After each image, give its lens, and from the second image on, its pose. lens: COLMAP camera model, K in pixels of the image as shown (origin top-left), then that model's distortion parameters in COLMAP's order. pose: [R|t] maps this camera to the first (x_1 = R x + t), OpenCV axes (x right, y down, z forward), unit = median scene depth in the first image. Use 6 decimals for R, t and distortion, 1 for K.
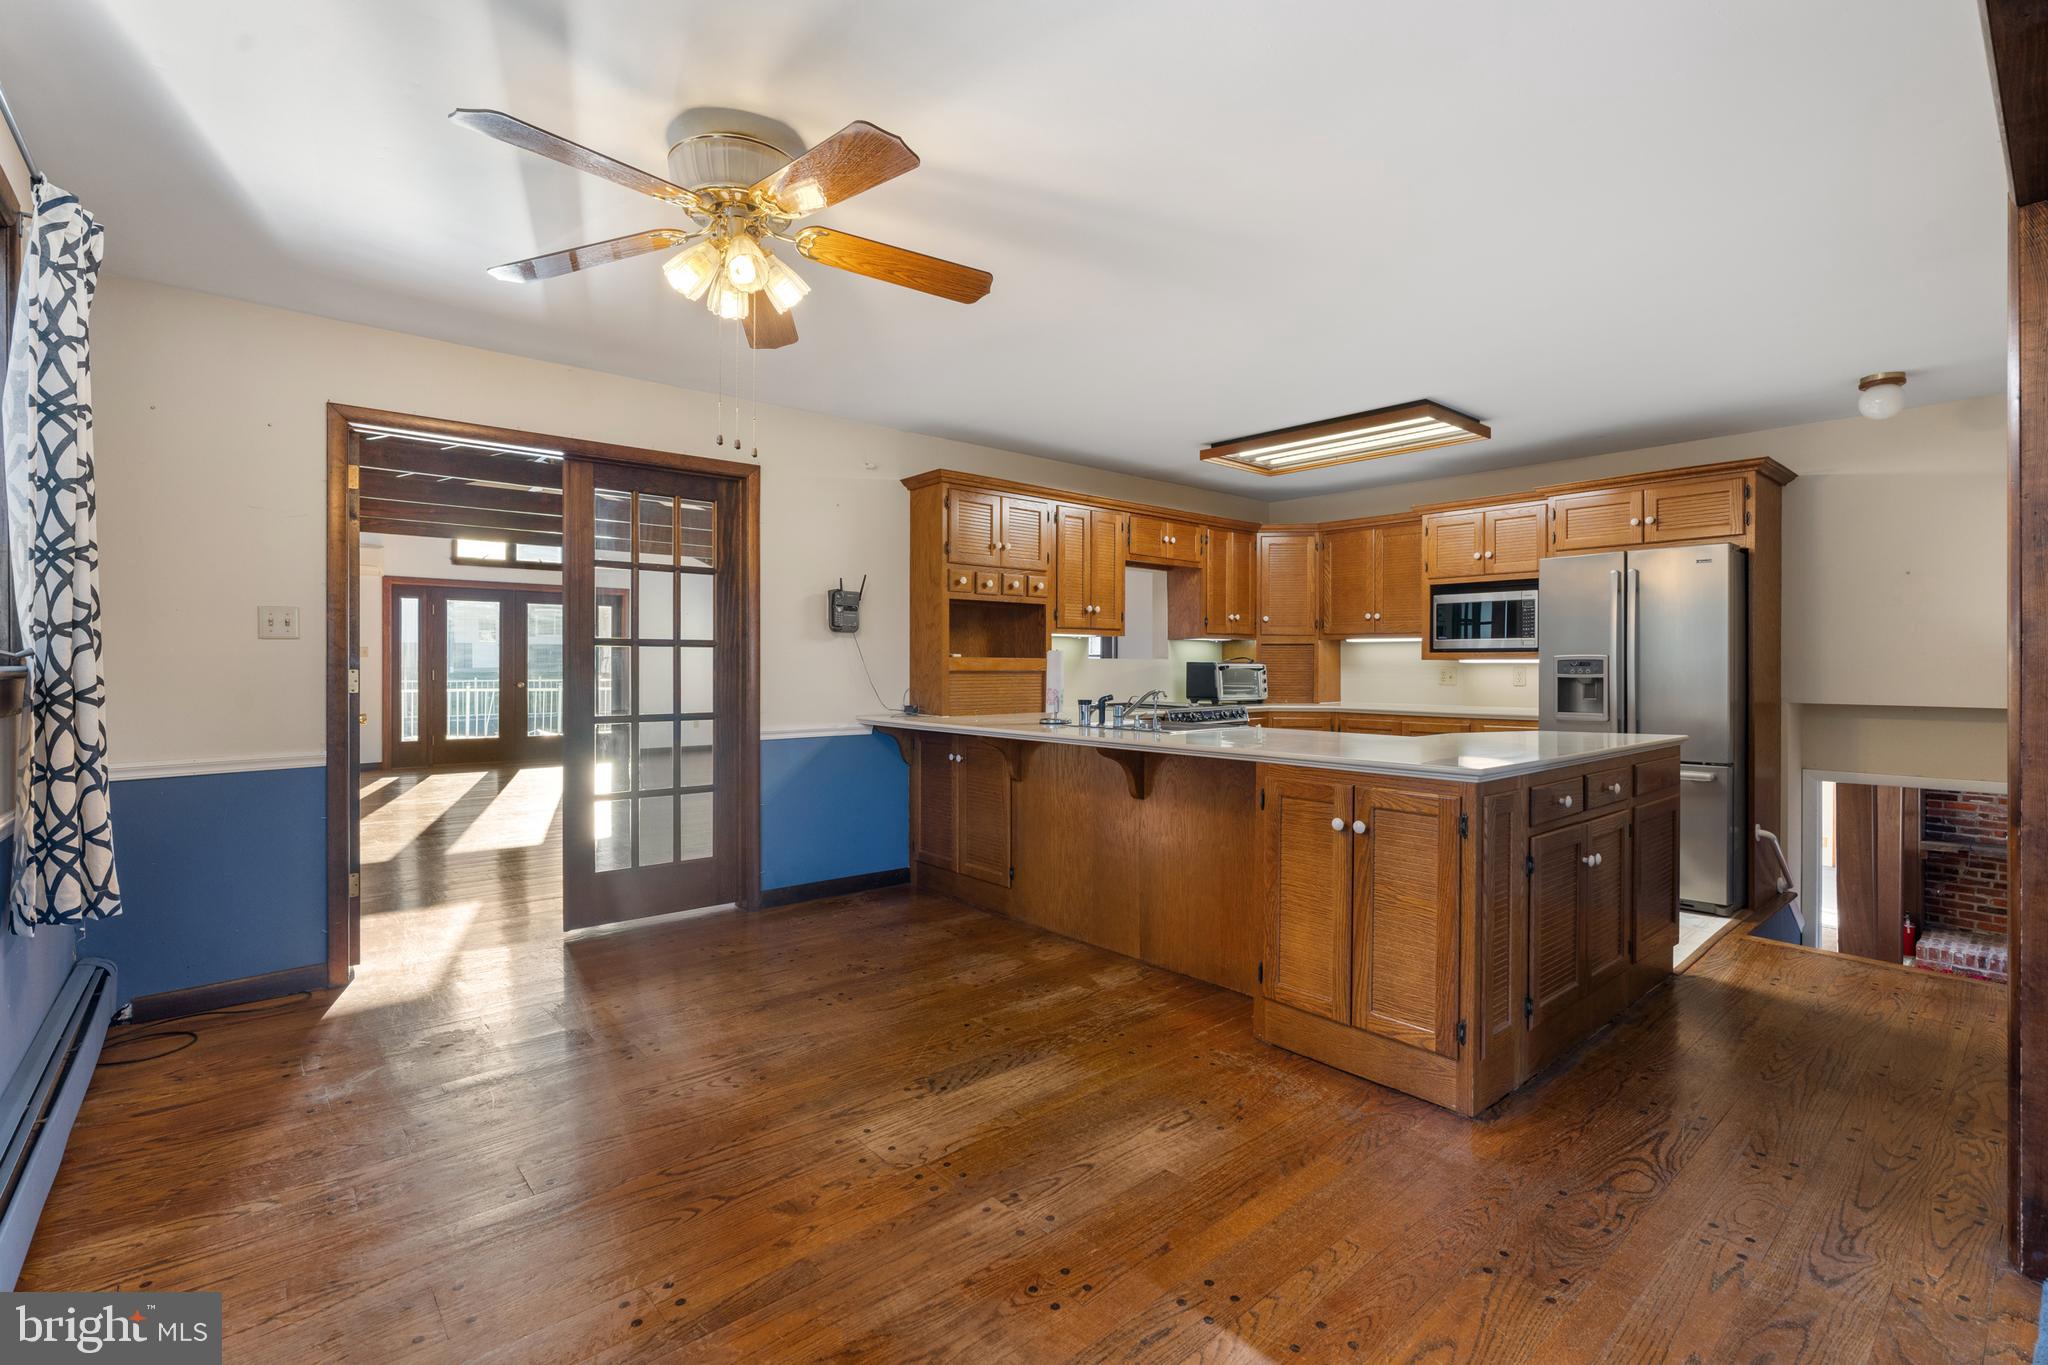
lens RADIAL K [[918.6, 0, 1023.3], [0, 918.6, 664.6], [0, 0, 1]] dist [-0.007744, 0.000896]
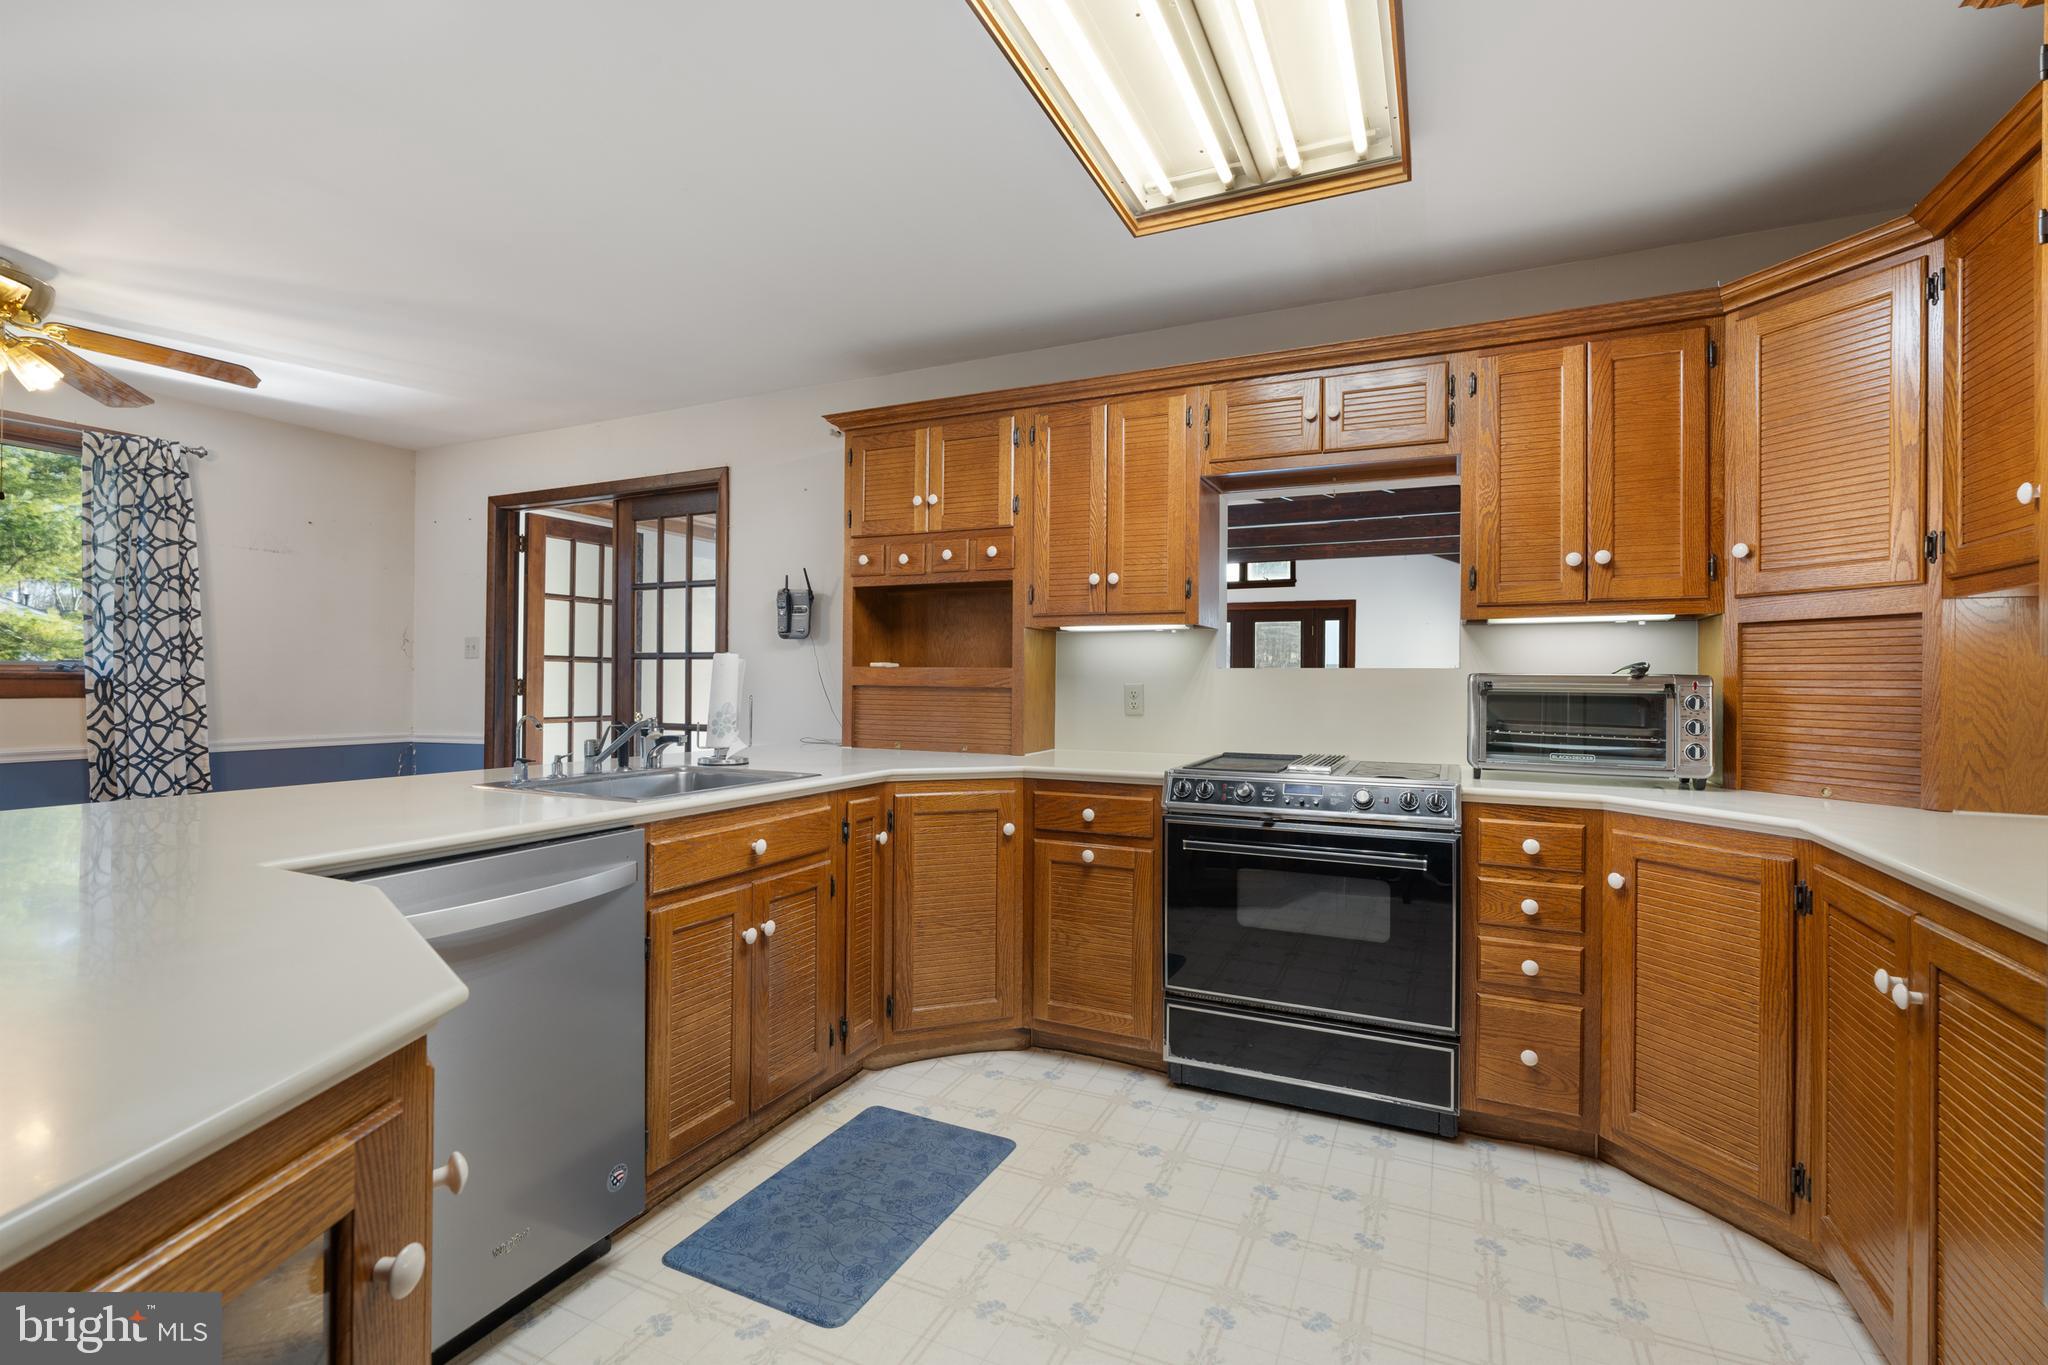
lens RADIAL K [[918.6, 0, 1023.3], [0, 918.6, 664.6], [0, 0, 1]] dist [-0.007744, 0.000896]
pose [[0.411687, -0.014848, -0.911204, 0.659707], [-0.005754, 0.999805, -0.018891, 0.003219], [0.911307, 0.013020, 0.411521, 0.839275]]
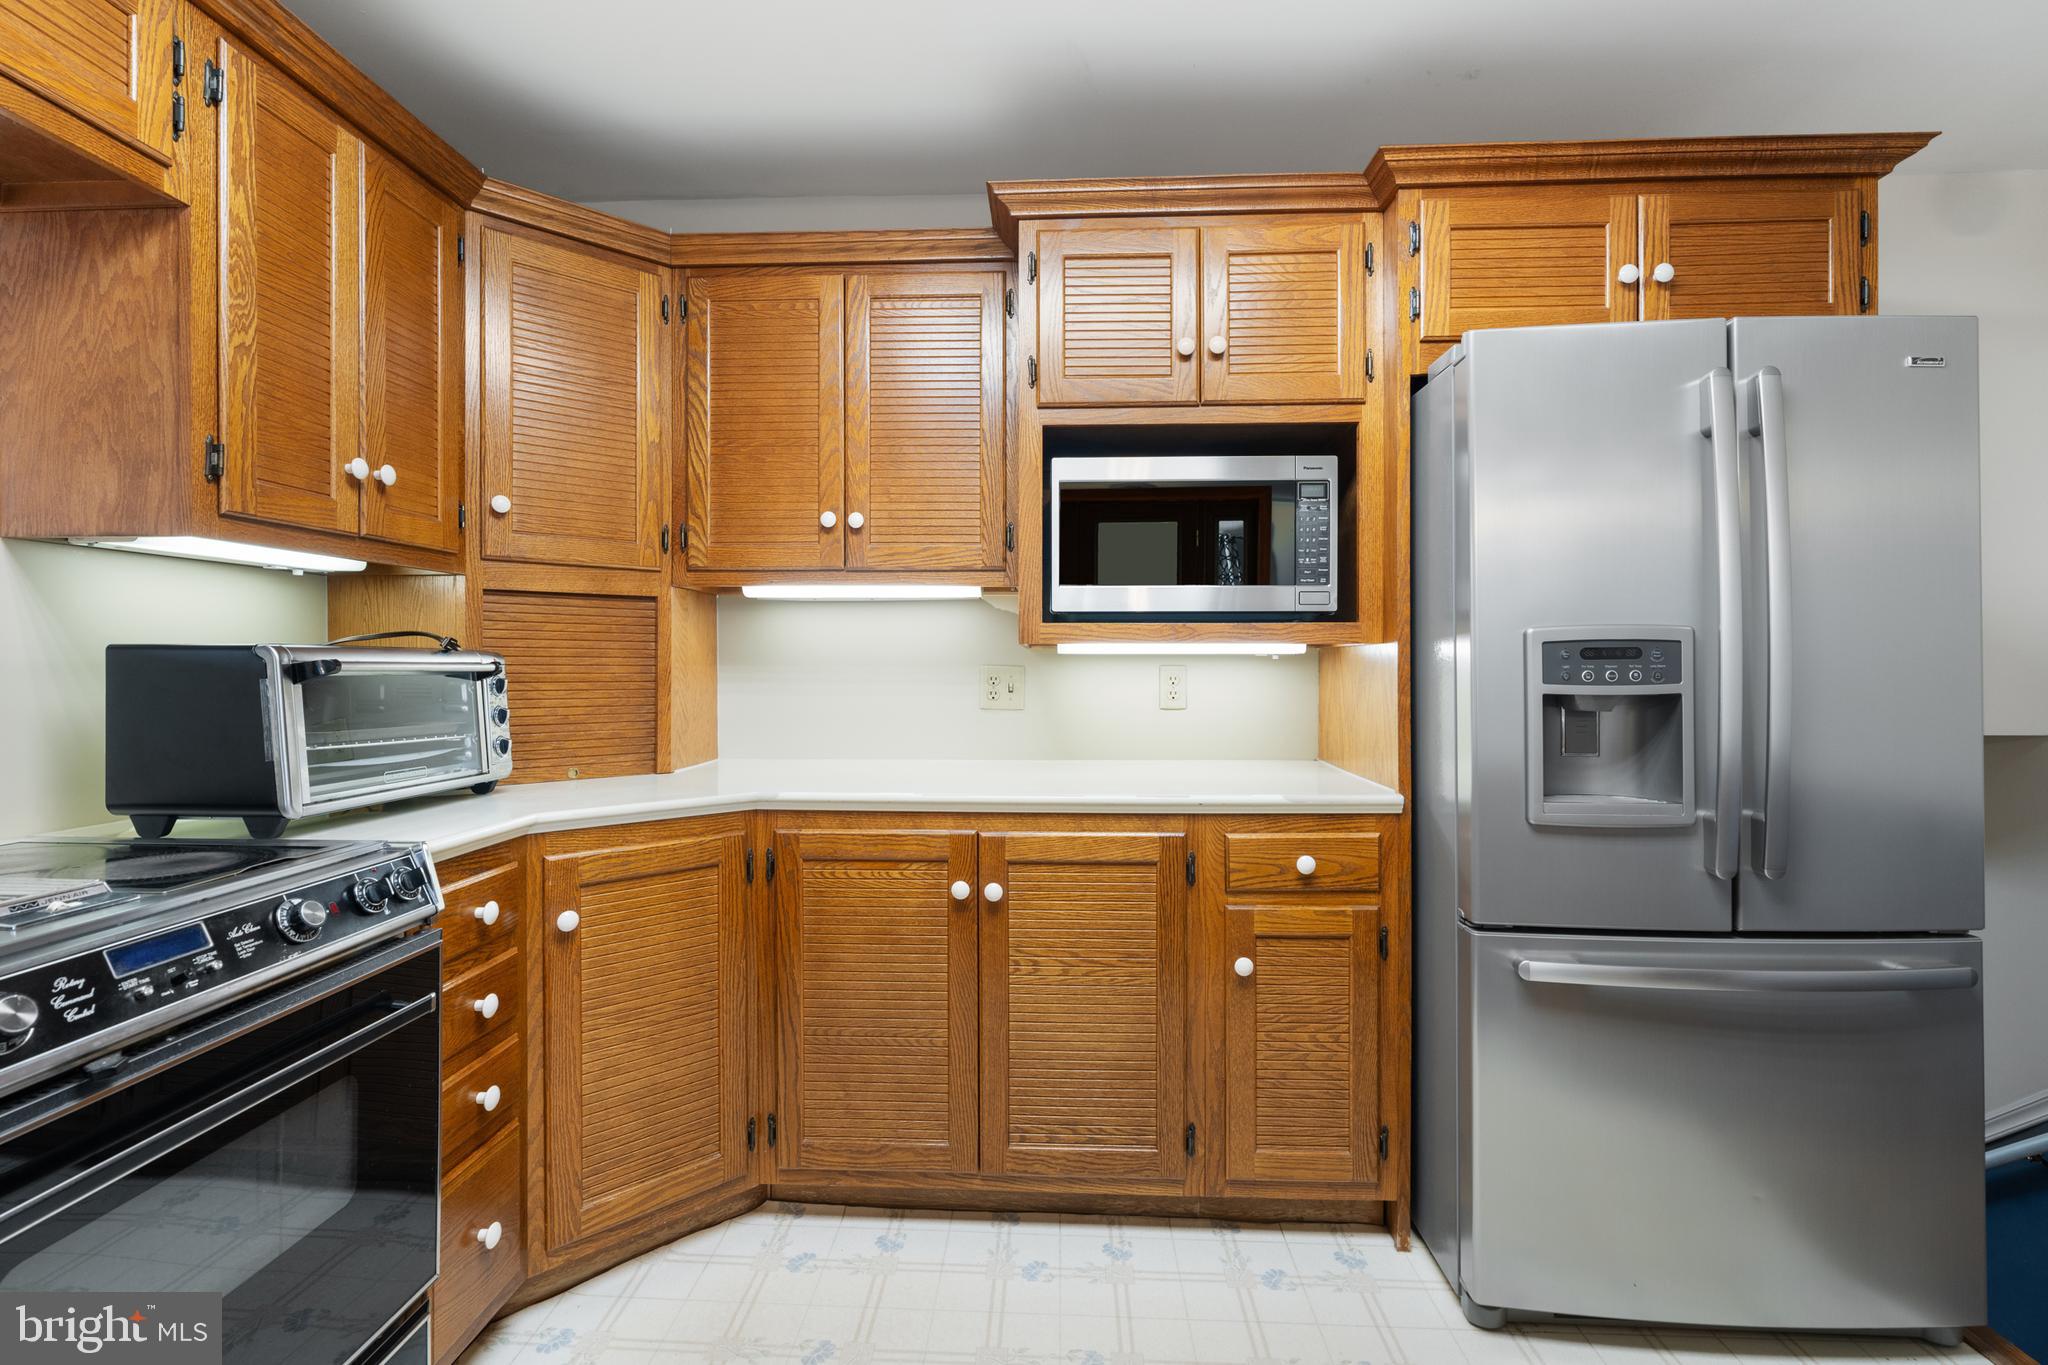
lens RADIAL K [[934.0, 0, 1027.8], [0, 934.0, 661.6], [0, 0, 1]] dist [-0.002184, 0.001032]
pose [[0.685627, -0.002504, 0.727949, 0.225264], [0.002600, 0.999996, 0.000991, 0.001715], [-0.727948, 0.001213, 0.685631, 0.935172]]
